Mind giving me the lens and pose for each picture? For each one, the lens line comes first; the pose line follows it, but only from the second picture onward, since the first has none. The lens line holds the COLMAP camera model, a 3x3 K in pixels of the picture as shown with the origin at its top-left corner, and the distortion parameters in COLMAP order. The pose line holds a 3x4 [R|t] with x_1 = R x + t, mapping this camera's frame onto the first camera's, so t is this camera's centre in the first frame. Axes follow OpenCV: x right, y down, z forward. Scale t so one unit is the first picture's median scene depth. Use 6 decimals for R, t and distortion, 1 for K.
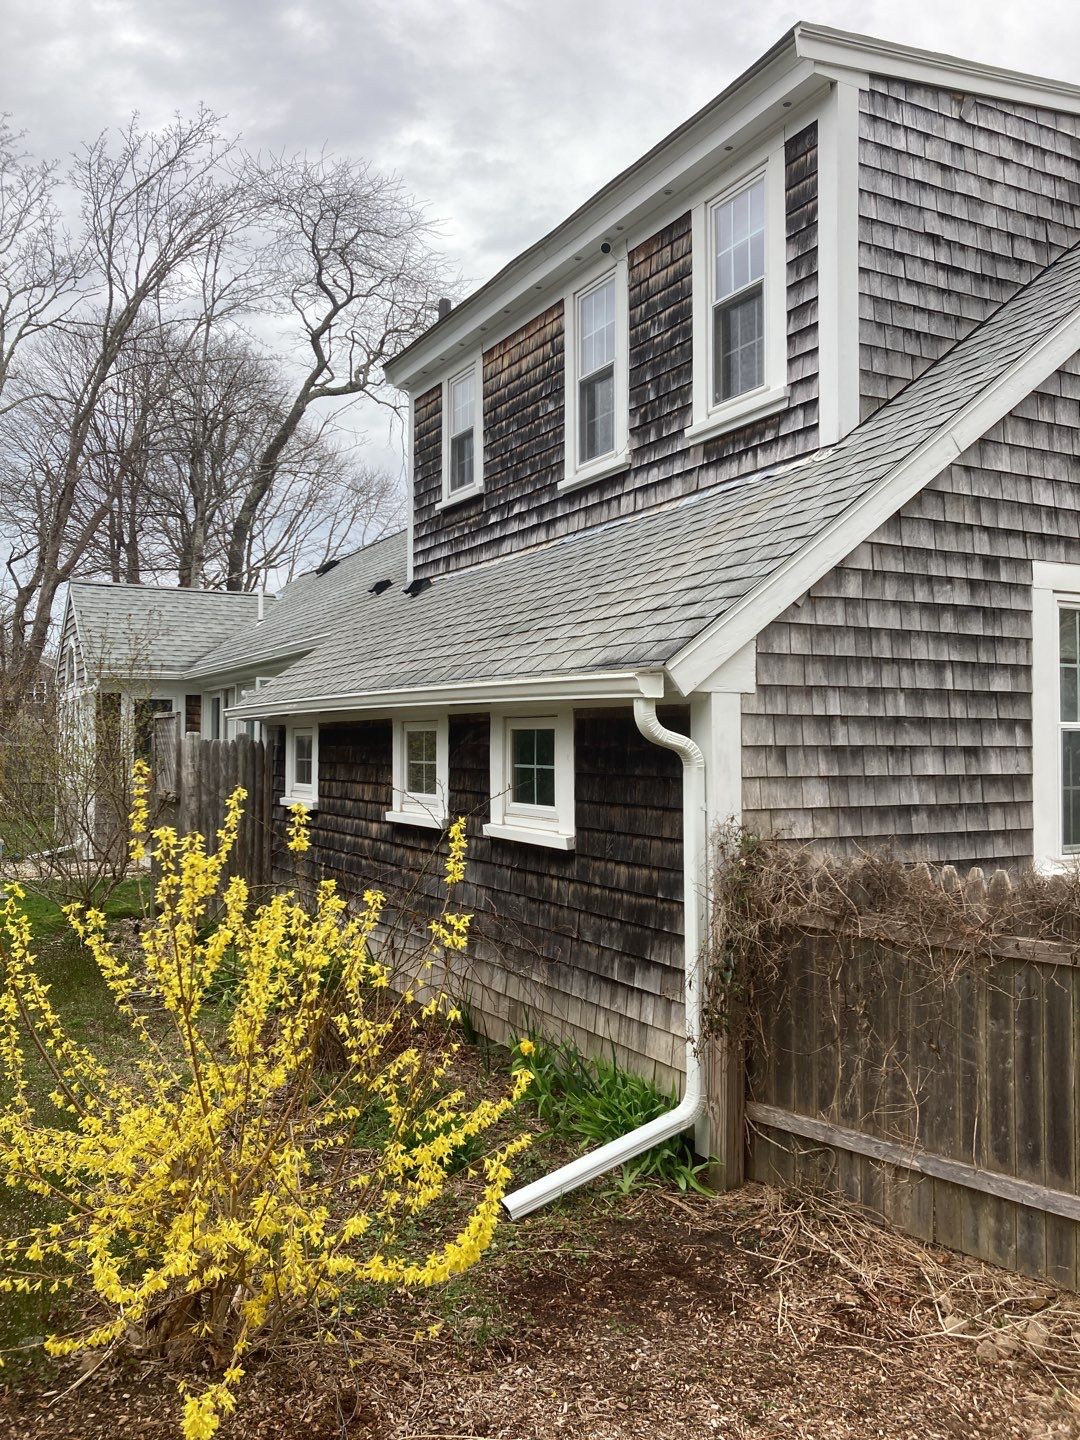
lens RADIAL K [[1188.3, 0, 541.9], [0, 1188.3, 719.6], [0, 0, 1]] dist [0.005329, 0.002168]
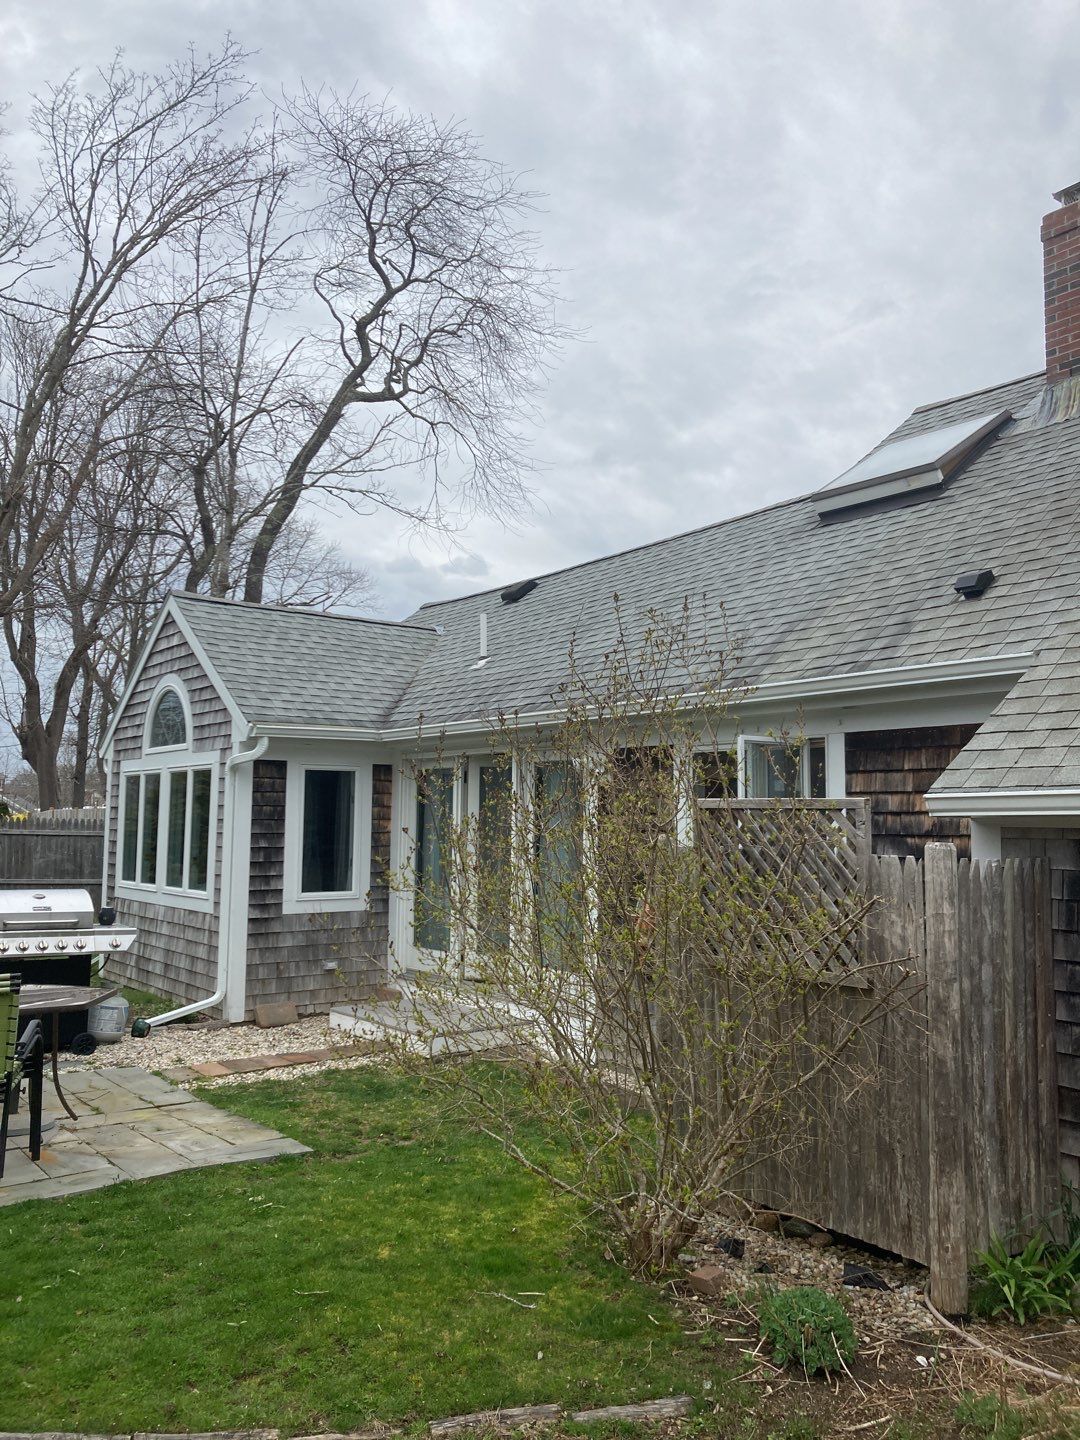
lens RADIAL K [[1188.3, 0, 539.6], [0, 1188.3, 720.5], [0, 0, 1]] dist [0.005329, 0.002168]
pose [[0.987784, 0.019713, 0.154580, -0.191735], [-0.009972, 0.997930, -0.063537, -0.002010], [-0.155512, 0.061220, 0.985935, 0.196697]]
